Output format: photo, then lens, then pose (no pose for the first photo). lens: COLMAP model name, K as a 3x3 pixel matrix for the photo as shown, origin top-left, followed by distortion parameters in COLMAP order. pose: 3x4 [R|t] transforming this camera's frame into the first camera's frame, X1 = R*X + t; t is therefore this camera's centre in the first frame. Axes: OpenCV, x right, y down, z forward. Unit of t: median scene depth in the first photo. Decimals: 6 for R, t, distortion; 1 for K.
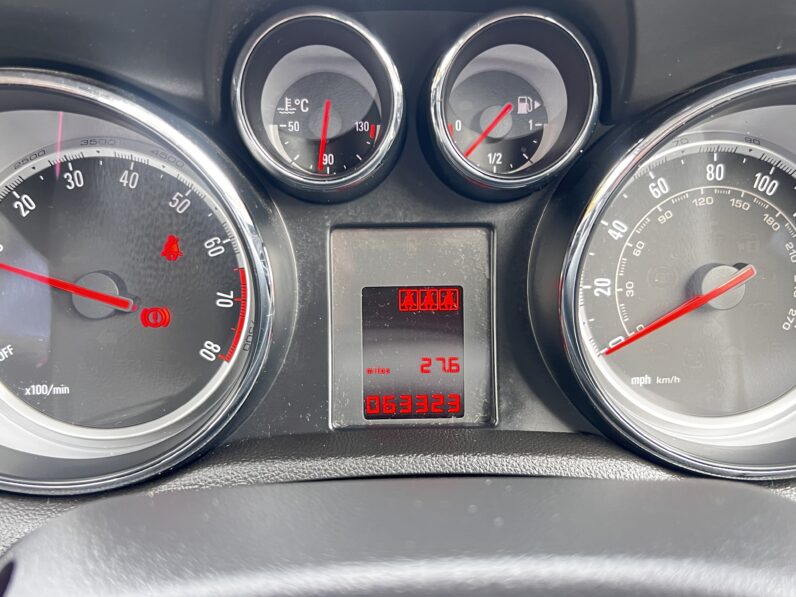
lens RADIAL K [[813.5, 0, 396.2], [0, 813.5, 298.7], [0, 0, 1]] dist [0.095020, 0.000000]
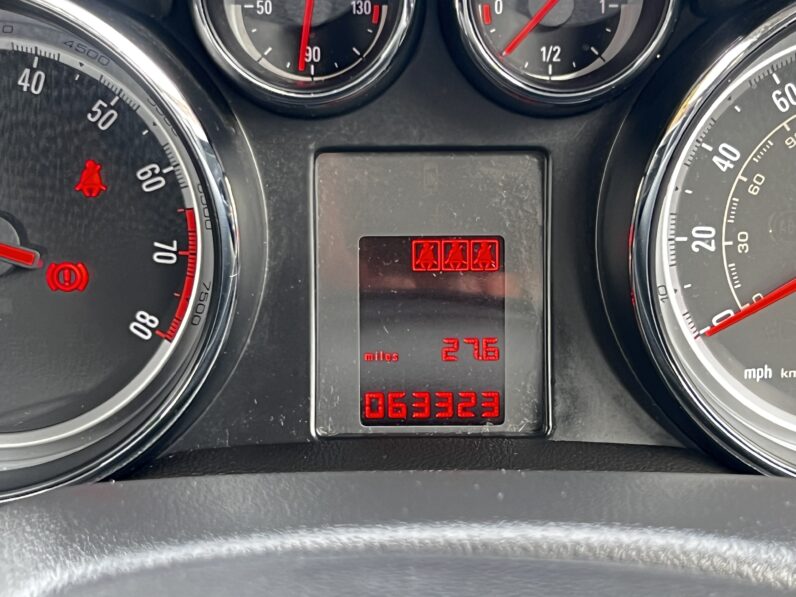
lens RADIAL K [[1788.5, 0, 397.7], [0, 1788.5, 298.2], [0, 0, 1]] dist [0.184750, 0.000000]
pose [[0.999722, 0.008846, -0.021851, 0.025413], [-0.008171, 0.999492, 0.030812, -0.009076], [0.022113, -0.030625, 0.999286, -0.546104]]
